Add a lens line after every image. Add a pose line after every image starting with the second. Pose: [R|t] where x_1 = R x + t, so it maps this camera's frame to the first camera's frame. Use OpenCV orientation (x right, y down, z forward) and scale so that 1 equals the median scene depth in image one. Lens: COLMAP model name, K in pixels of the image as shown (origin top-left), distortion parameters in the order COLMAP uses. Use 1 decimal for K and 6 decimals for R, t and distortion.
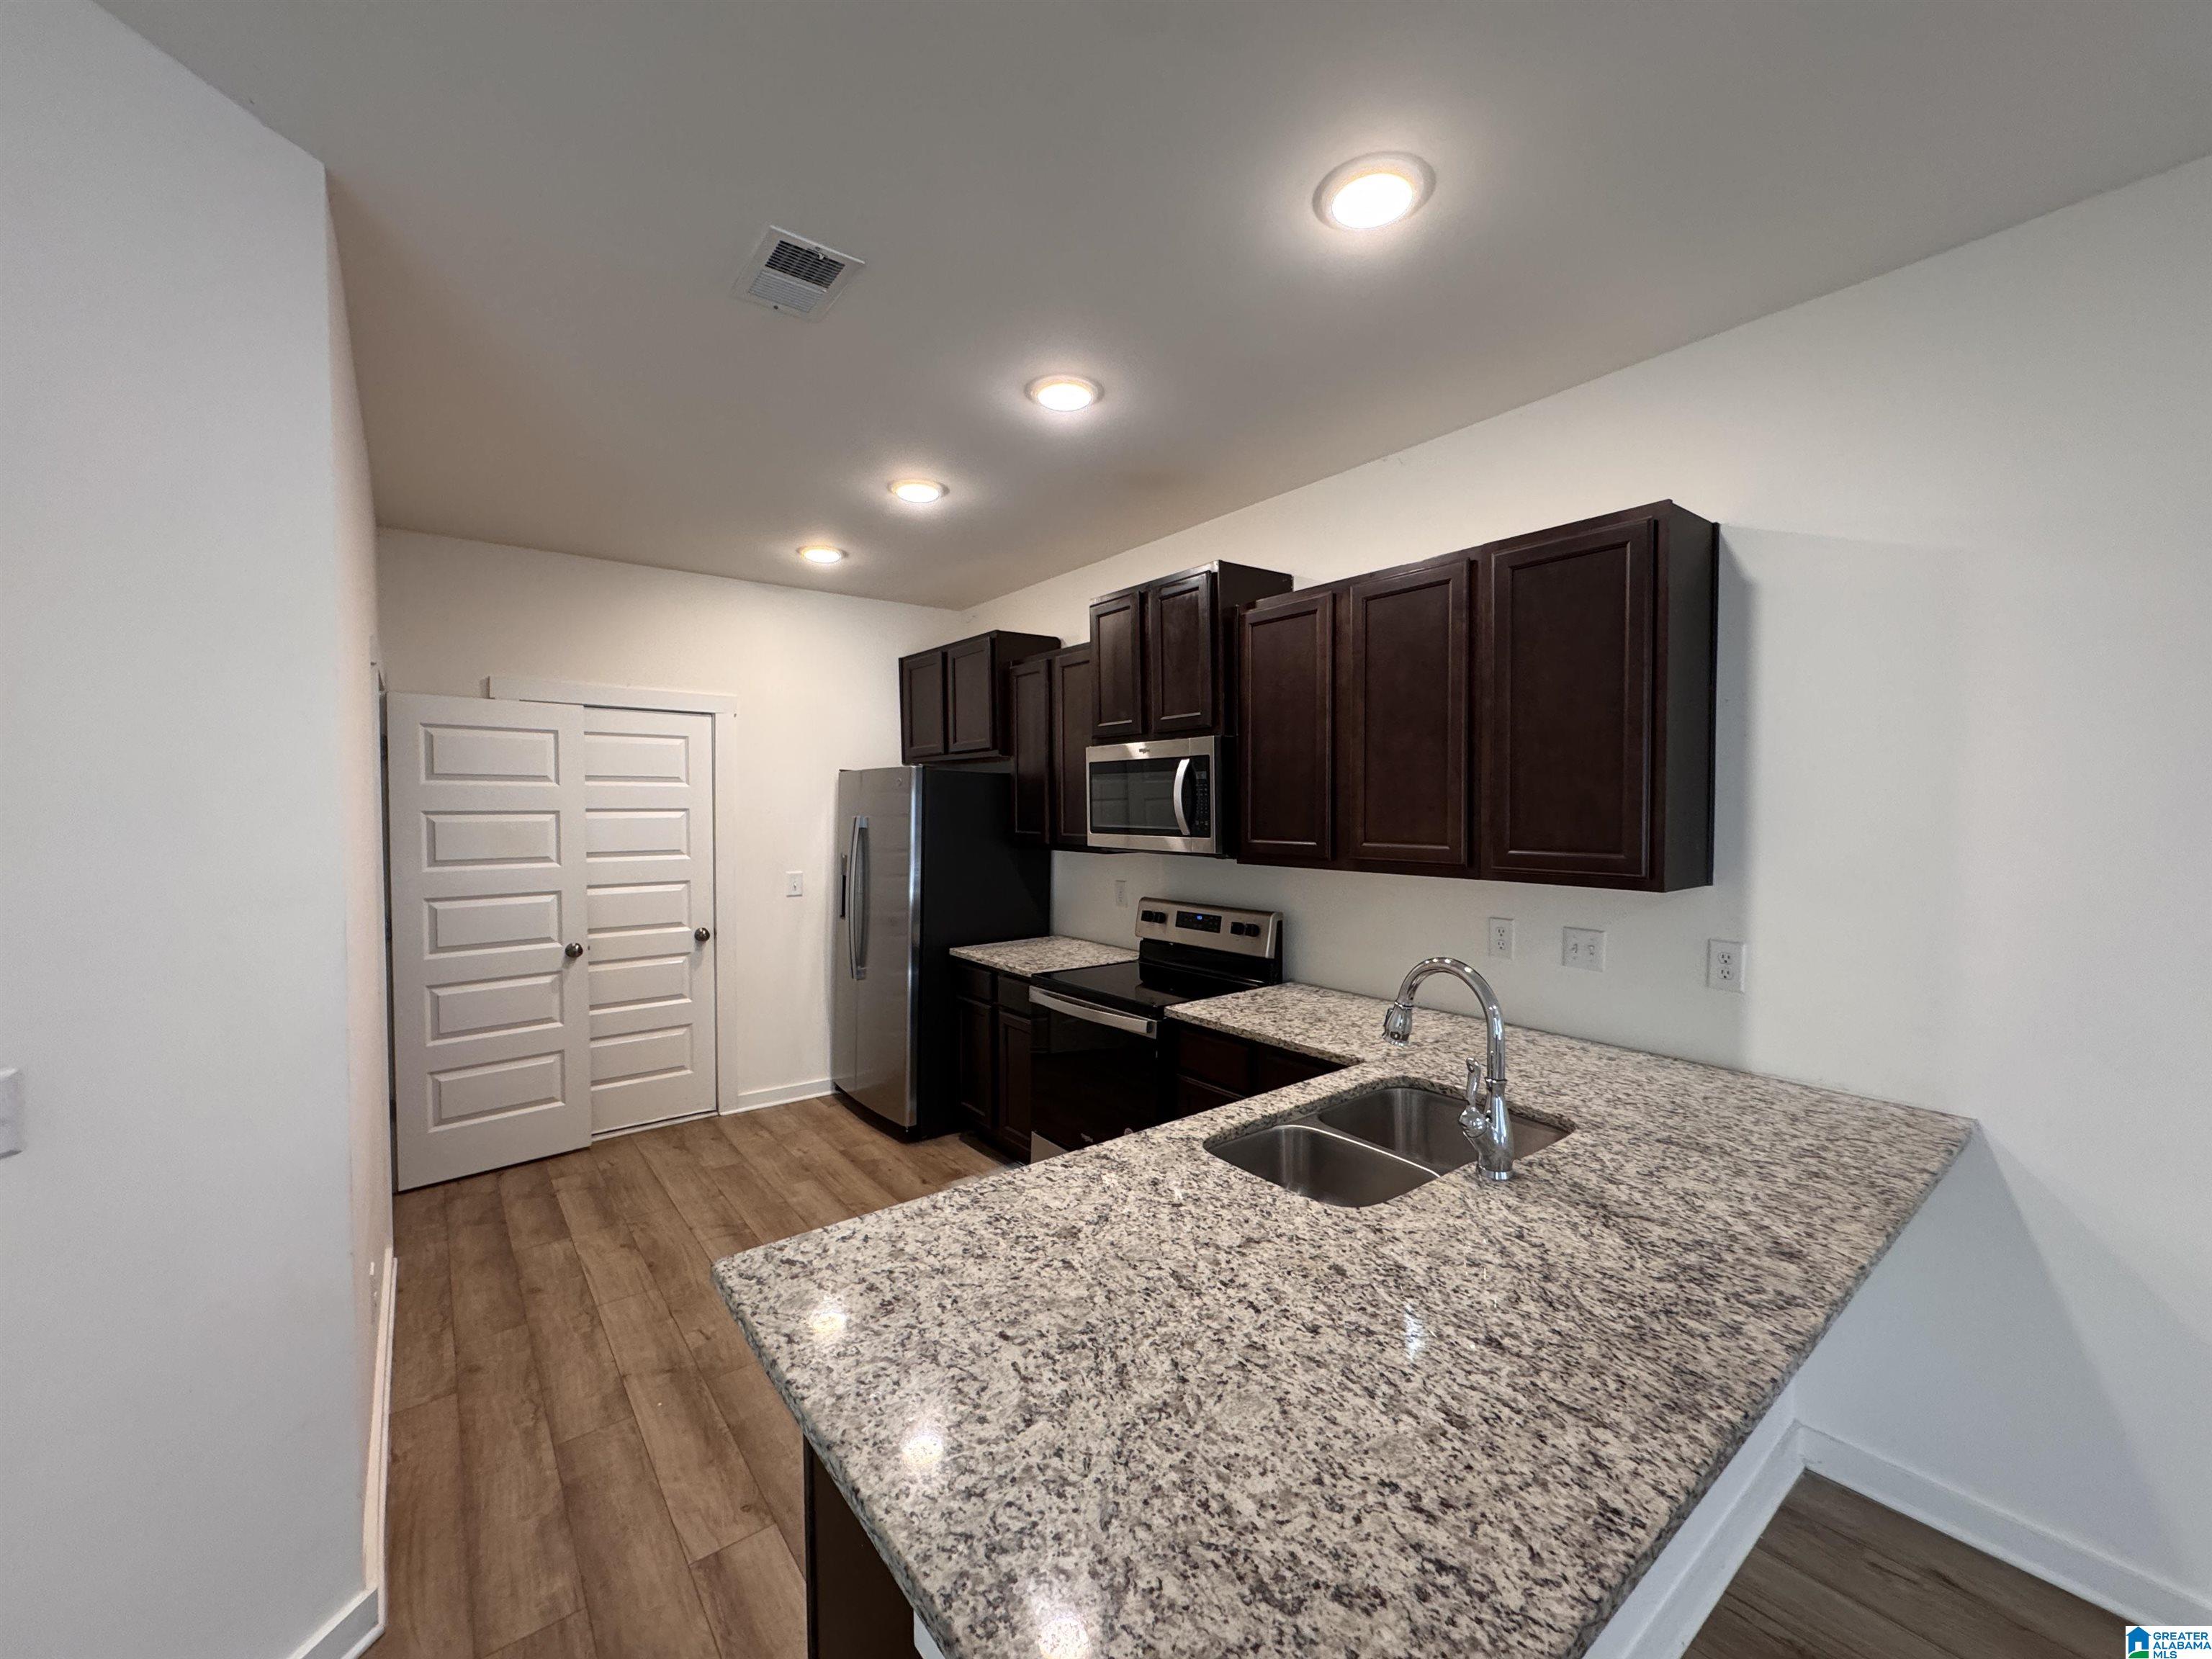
lens RADIAL K [[893.8, 0, 1112.0], [0, 893.8, 831.6], [0, 0, 1]] dist [-0.001383, -0.000318]
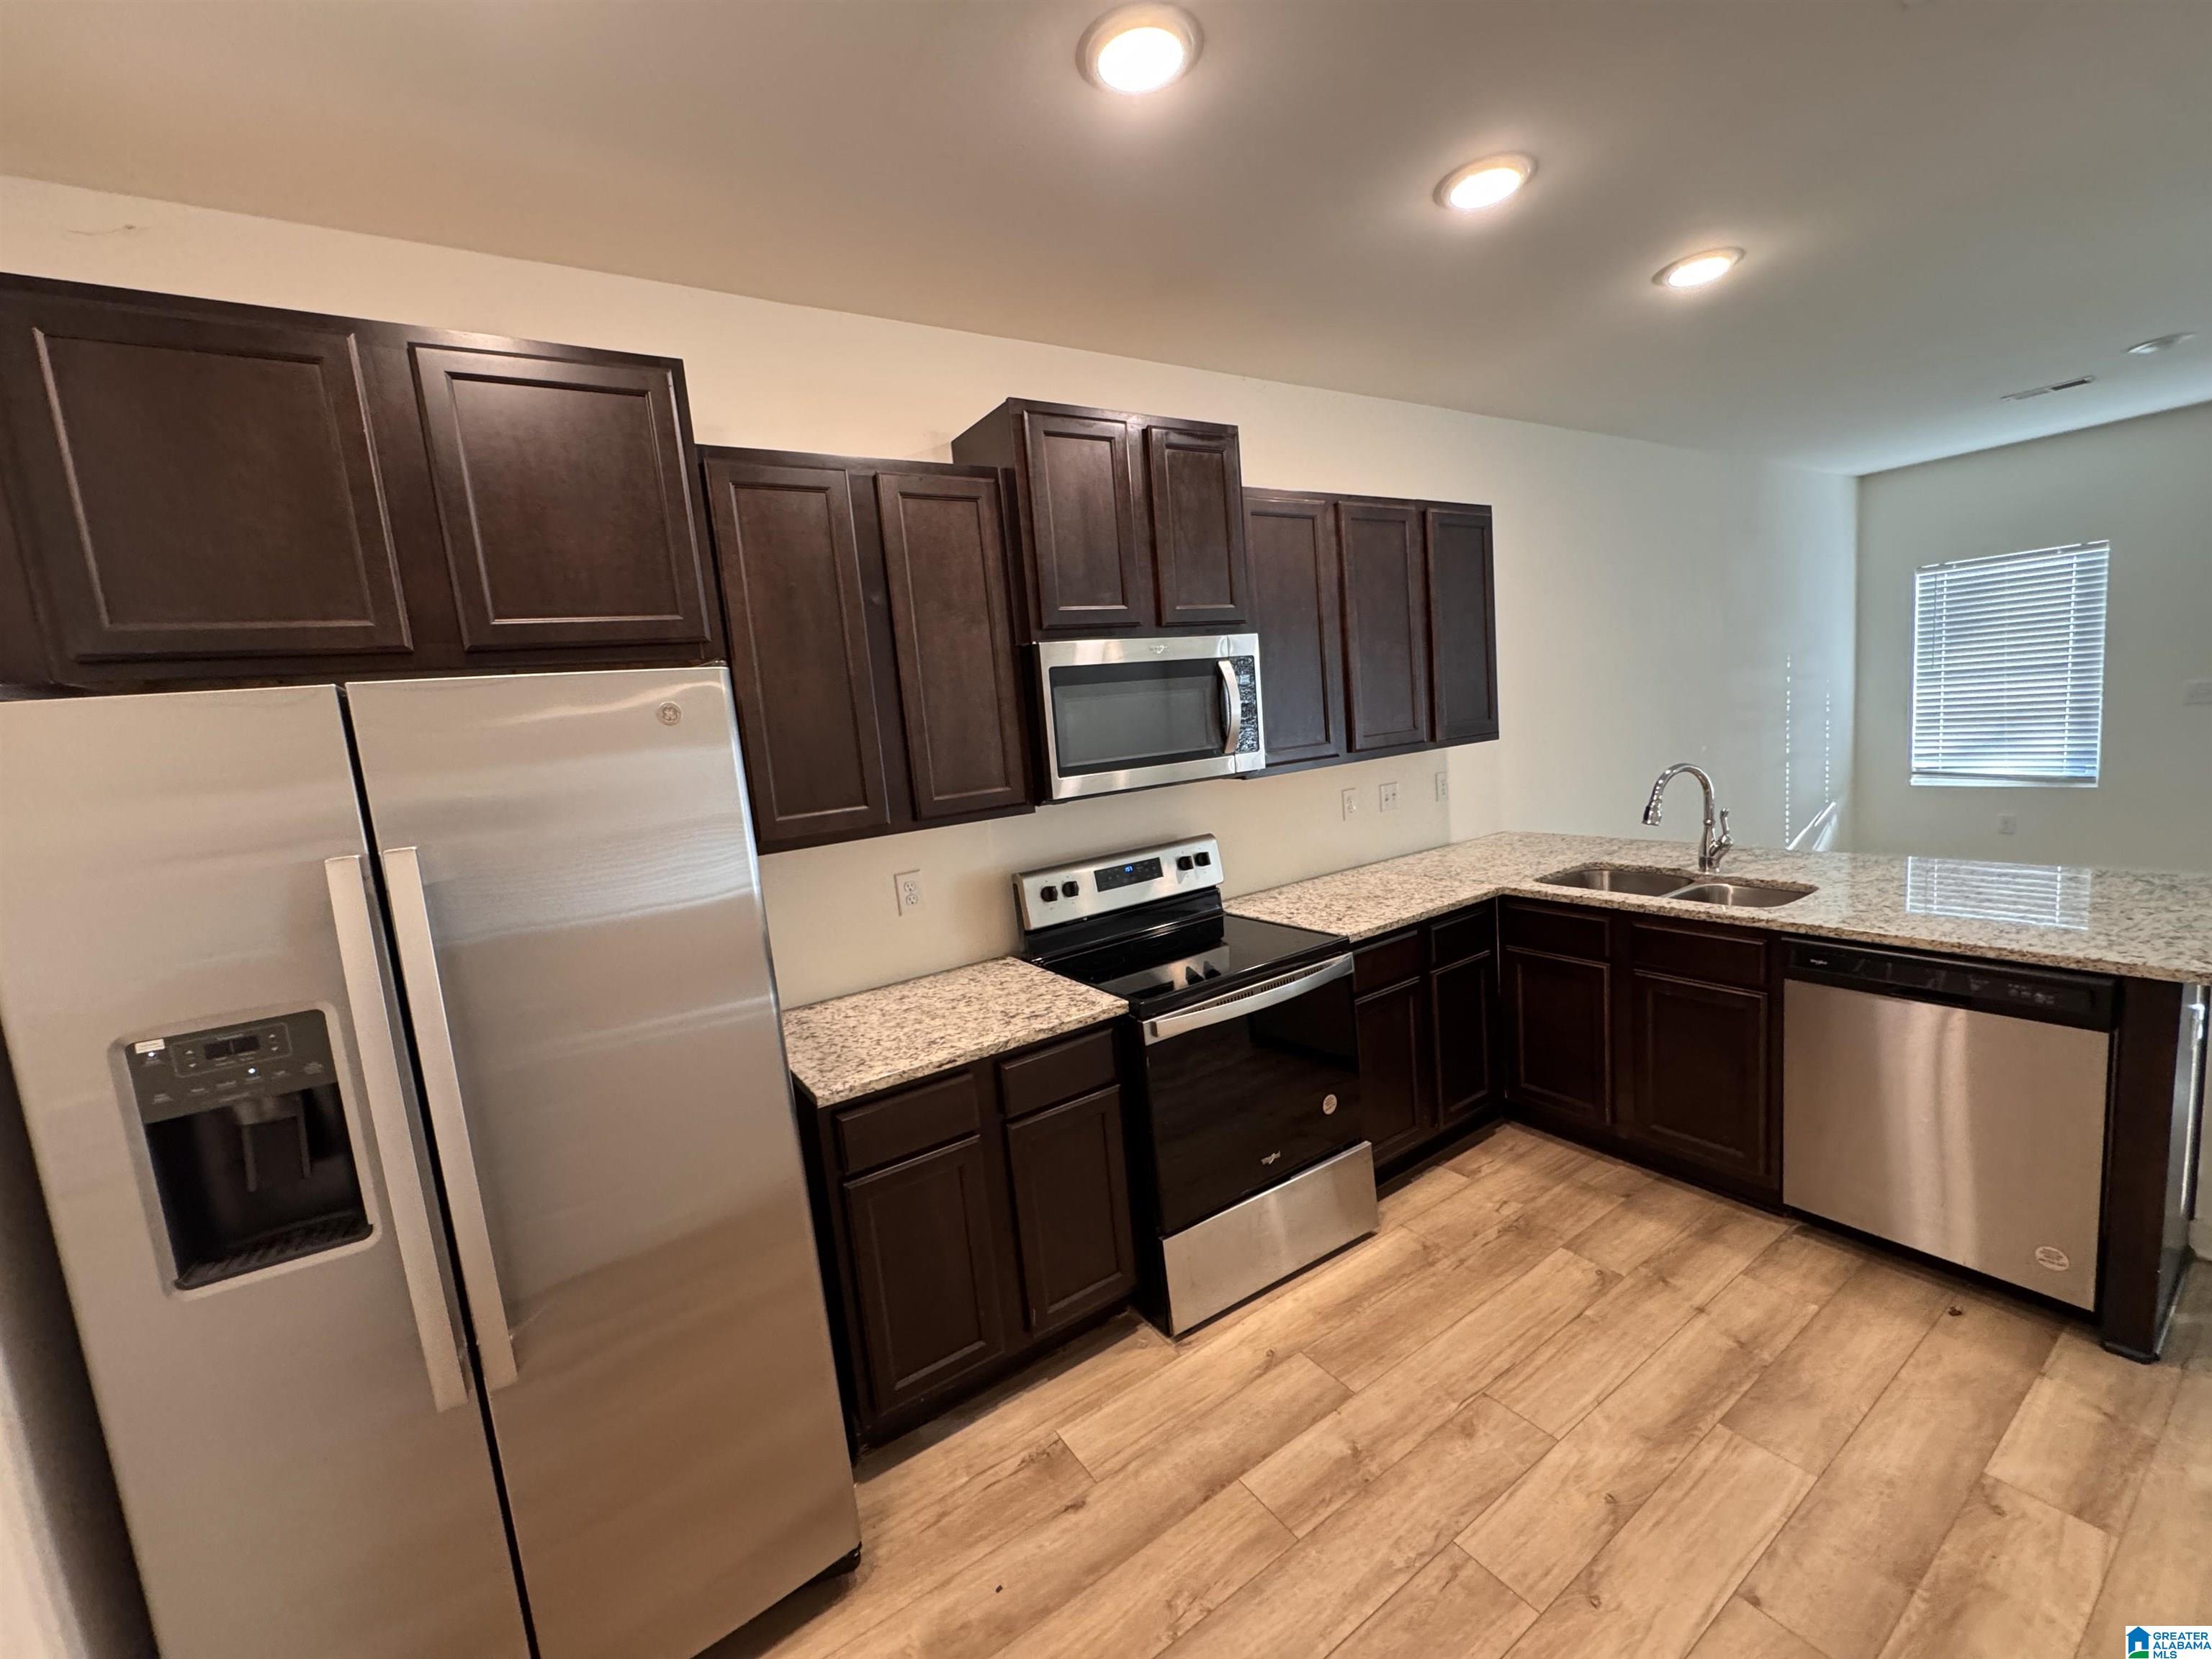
lens RADIAL K [[893.8, 0, 1106.4], [0, 893.8, 825.3], [0, 0, 1]] dist [-0.001383, -0.000318]
pose [[0.079383, -0.127466, 0.988661, -0.699618], [0.121021, 0.985687, 0.117365, -0.038012], [-0.989471, 0.110332, 0.093673, 0.964585]]
